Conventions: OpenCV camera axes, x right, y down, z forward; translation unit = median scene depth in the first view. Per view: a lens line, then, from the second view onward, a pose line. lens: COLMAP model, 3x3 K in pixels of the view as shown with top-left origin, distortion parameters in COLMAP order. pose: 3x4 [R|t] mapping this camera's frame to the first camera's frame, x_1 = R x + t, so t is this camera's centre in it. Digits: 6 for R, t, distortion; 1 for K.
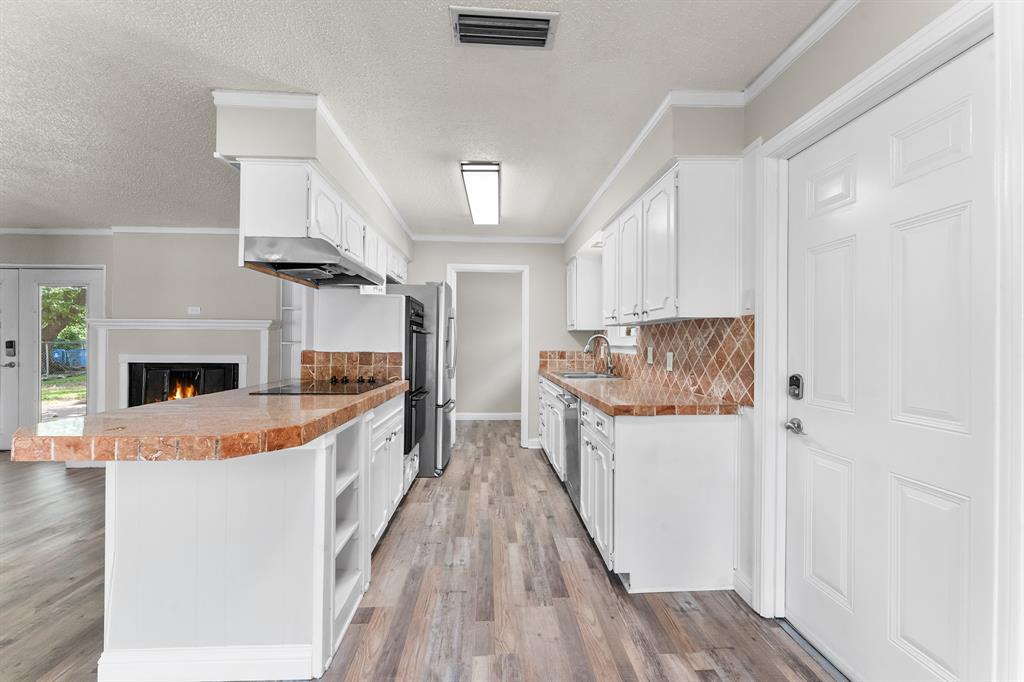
lens RADIAL K [[409.2, 0, 512.1], [0, 409.2, 344.0], [0, 0, 1]] dist [-0.001044, -0.000809]
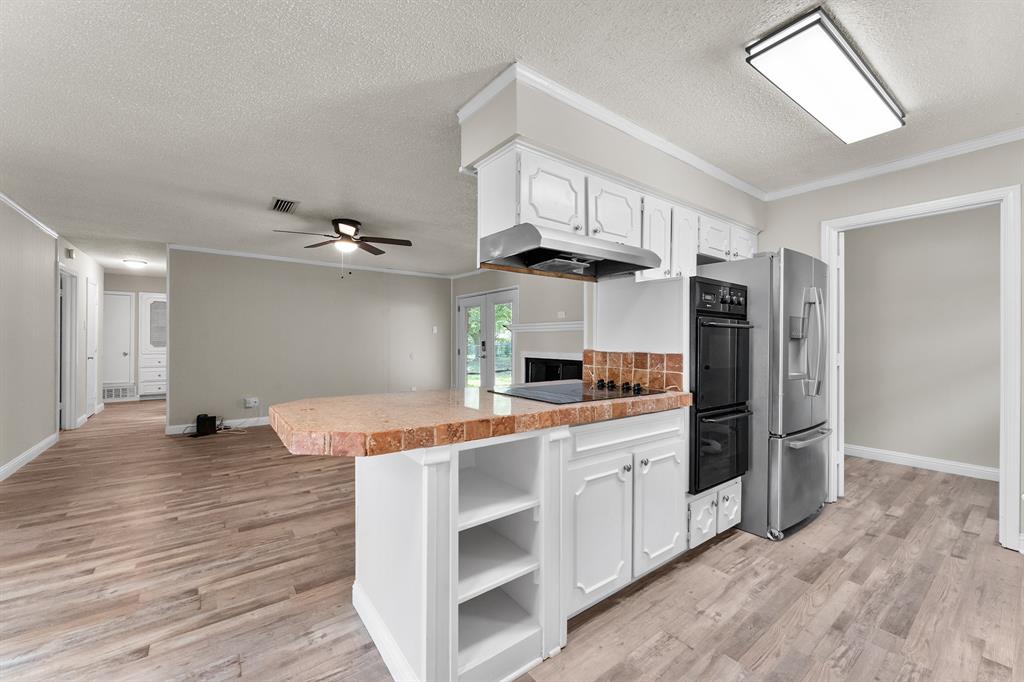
lens RADIAL K [[409.2, 0, 512.2], [0, 409.2, 342.5], [0, 0, 1]] dist [-0.001044, -0.000809]
pose [[0.557369, -0.002486, -0.830261, 0.160002], [0.000021, 0.999996, -0.002981, 0.001849], [0.830265, 0.001644, 0.557367, 0.313439]]
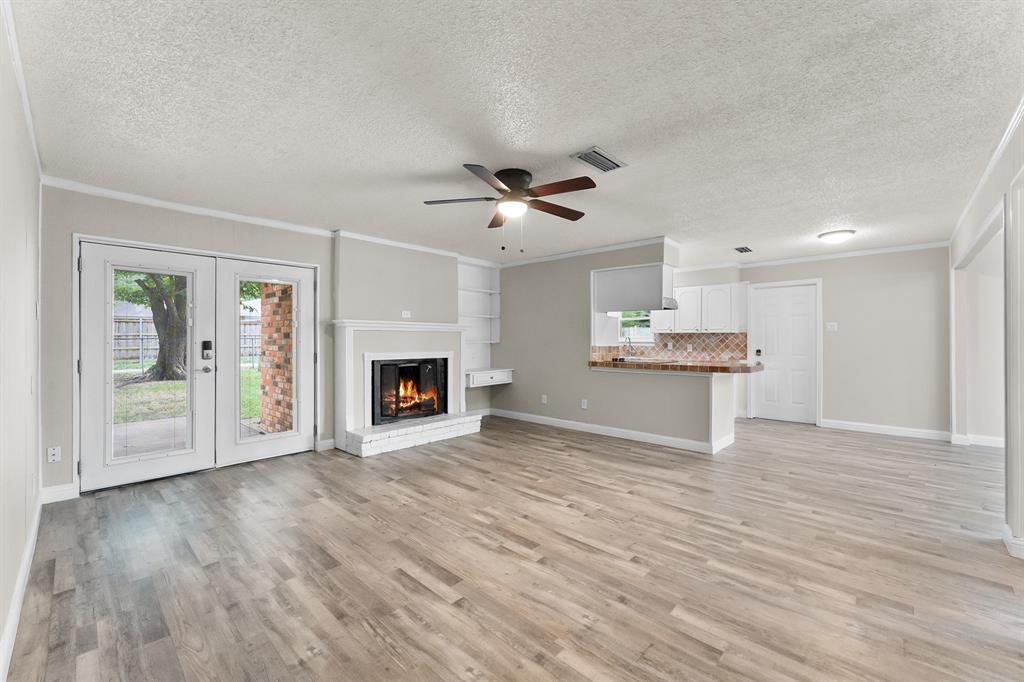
lens RADIAL K [[409.2, 0, 512.8], [0, 409.2, 345.0], [0, 0, 1]] dist [-0.001044, -0.000809]
pose [[0.726551, -0.011907, 0.687009, -1.868699], [0.004284, 0.999909, 0.012800, -0.011655], [-0.687099, -0.006357, 0.726536, -0.078553]]
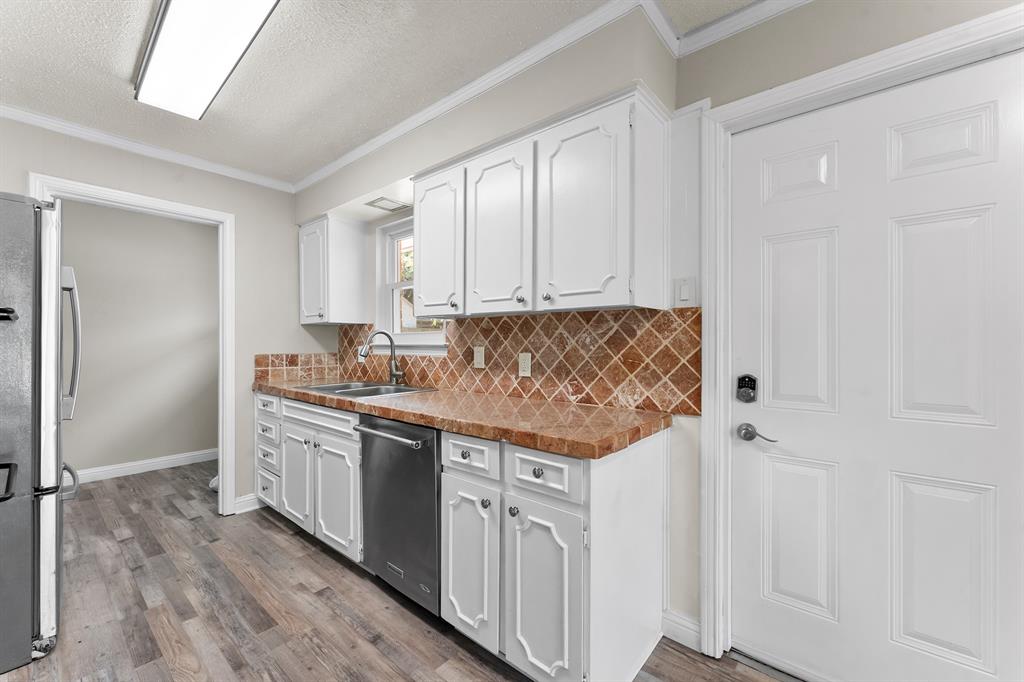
lens RADIAL K [[409.2, 0, 509.9], [0, 409.2, 346.4], [0, 0, 1]] dist [-0.001044, -0.000809]
pose [[0.689392, -0.009877, 0.724321, -0.175163], [0.004970, 0.999948, 0.008906, 0.000322], [-0.724371, -0.002540, 0.689405, 0.415444]]
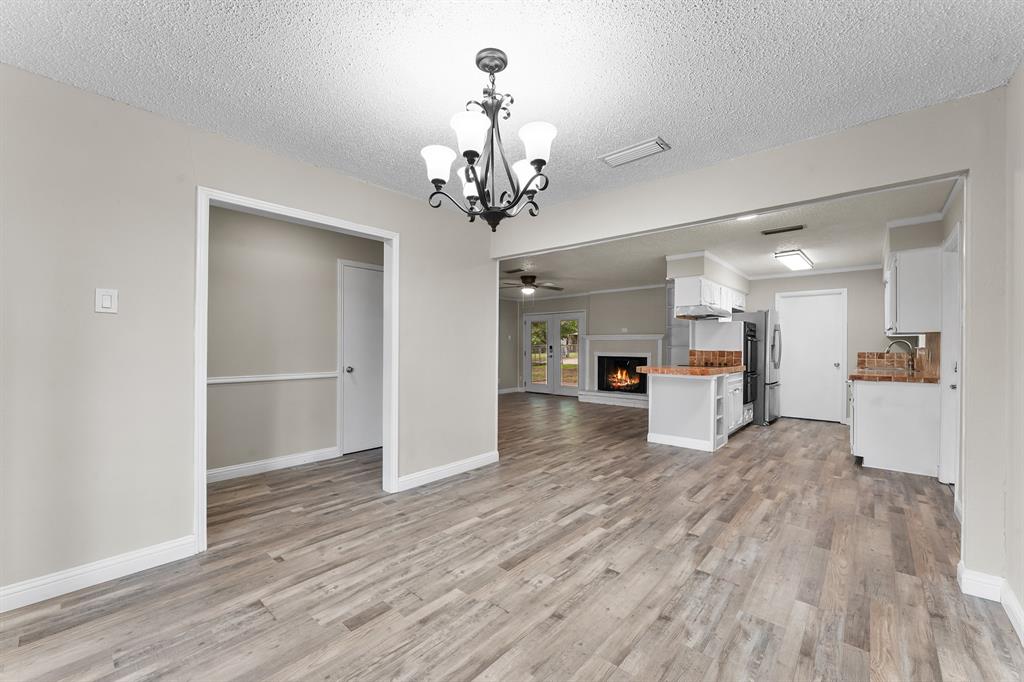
lens RADIAL K [[409.2, 0, 512.8], [0, 409.2, 343.1], [0, 0, 1]] dist [-0.001044, -0.000809]
pose [[0.713343, -0.008148, -0.700768, 0.292666], [-0.001109, 0.999918, -0.012755, 0.008426], [0.700815, 0.009876, 0.713275, -1.062350]]
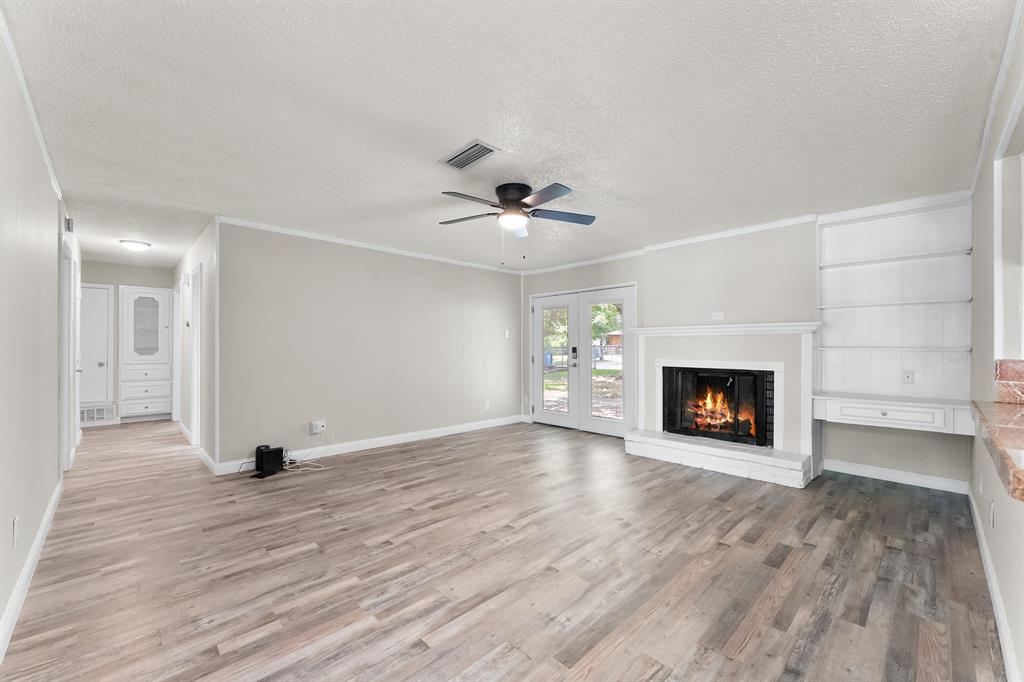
lens RADIAL K [[409.2, 0, 511.4], [0, 409.2, 353.2], [0, 0, 1]] dist [-0.001044, -0.000809]
pose [[0.653328, 0.006638, -0.757046, -0.483786], [0.002642, 0.999935, 0.011047, -0.005454], [0.757071, -0.009217, 0.653268, -0.044833]]
